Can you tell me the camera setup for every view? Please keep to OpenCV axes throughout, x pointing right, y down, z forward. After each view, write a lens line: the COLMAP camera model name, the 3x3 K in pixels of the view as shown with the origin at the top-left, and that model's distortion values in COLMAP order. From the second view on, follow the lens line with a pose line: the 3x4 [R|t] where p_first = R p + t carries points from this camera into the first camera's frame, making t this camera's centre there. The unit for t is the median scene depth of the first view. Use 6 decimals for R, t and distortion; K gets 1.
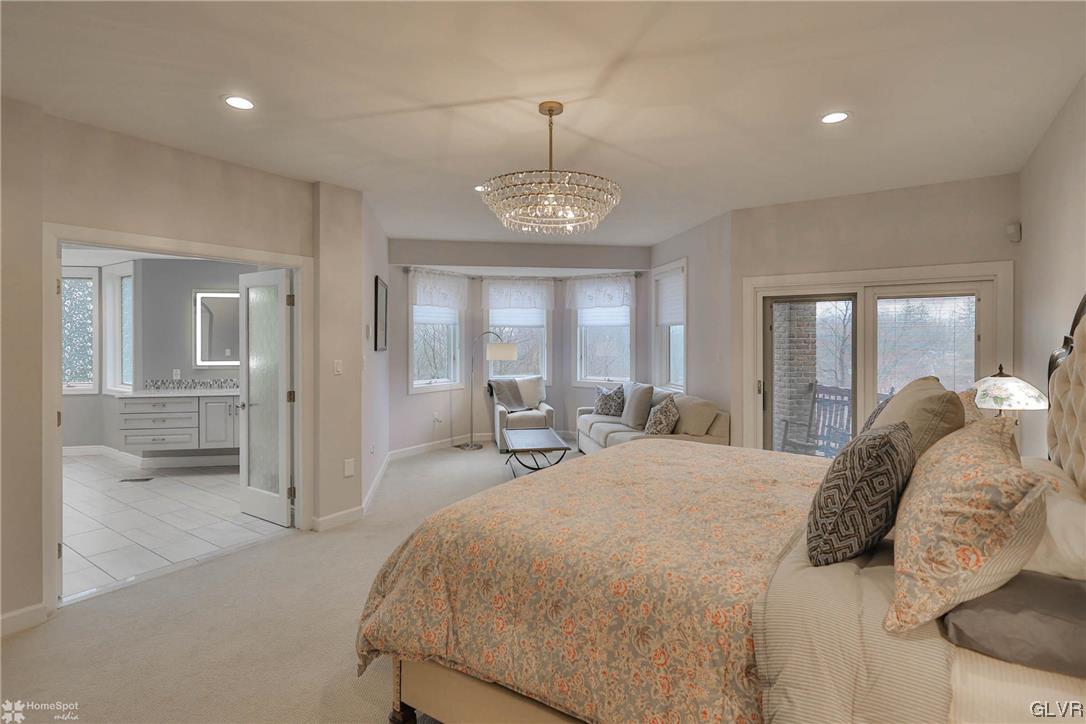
lens RADIAL K [[552.3, 0, 548.3], [0, 552.3, 340.1], [0, 0, 1]] dist [0.001196, 0.001087]
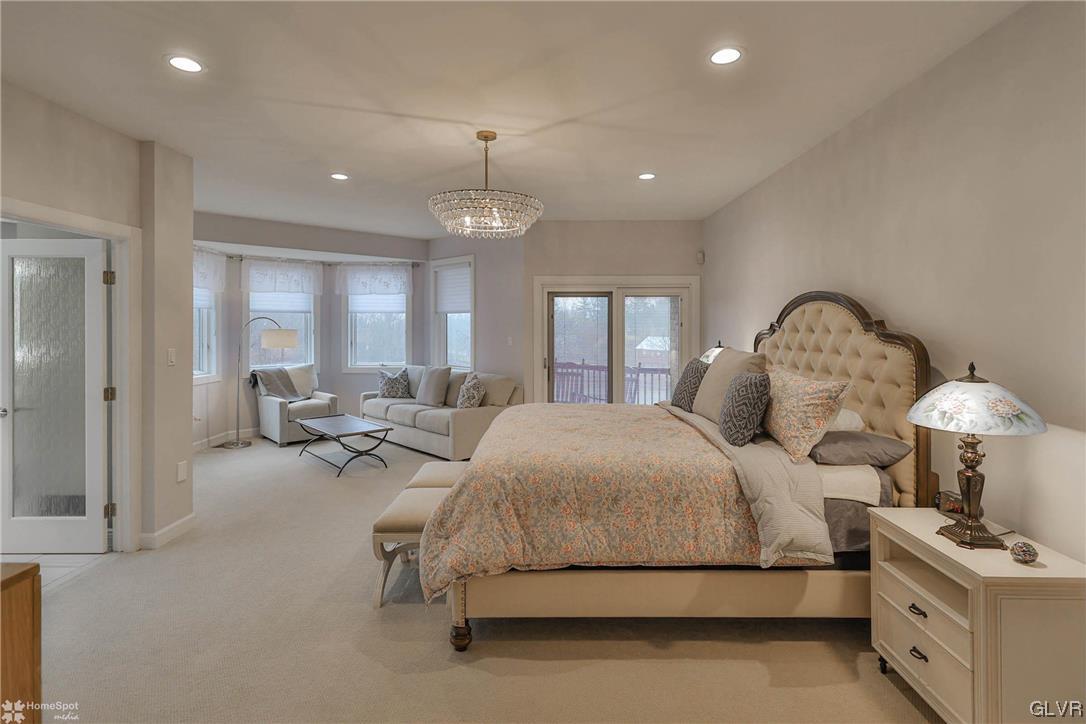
lens RADIAL K [[552.3, 0, 557.3], [0, 552.3, 323.0], [0, 0, 1]] dist [0.001196, 0.001087]
pose [[0.822197, 0.003149, 0.569194, -0.385590], [0.000586, 0.999979, -0.006379, 0.001667], [-0.569202, 0.005578, 0.822179, -0.063310]]
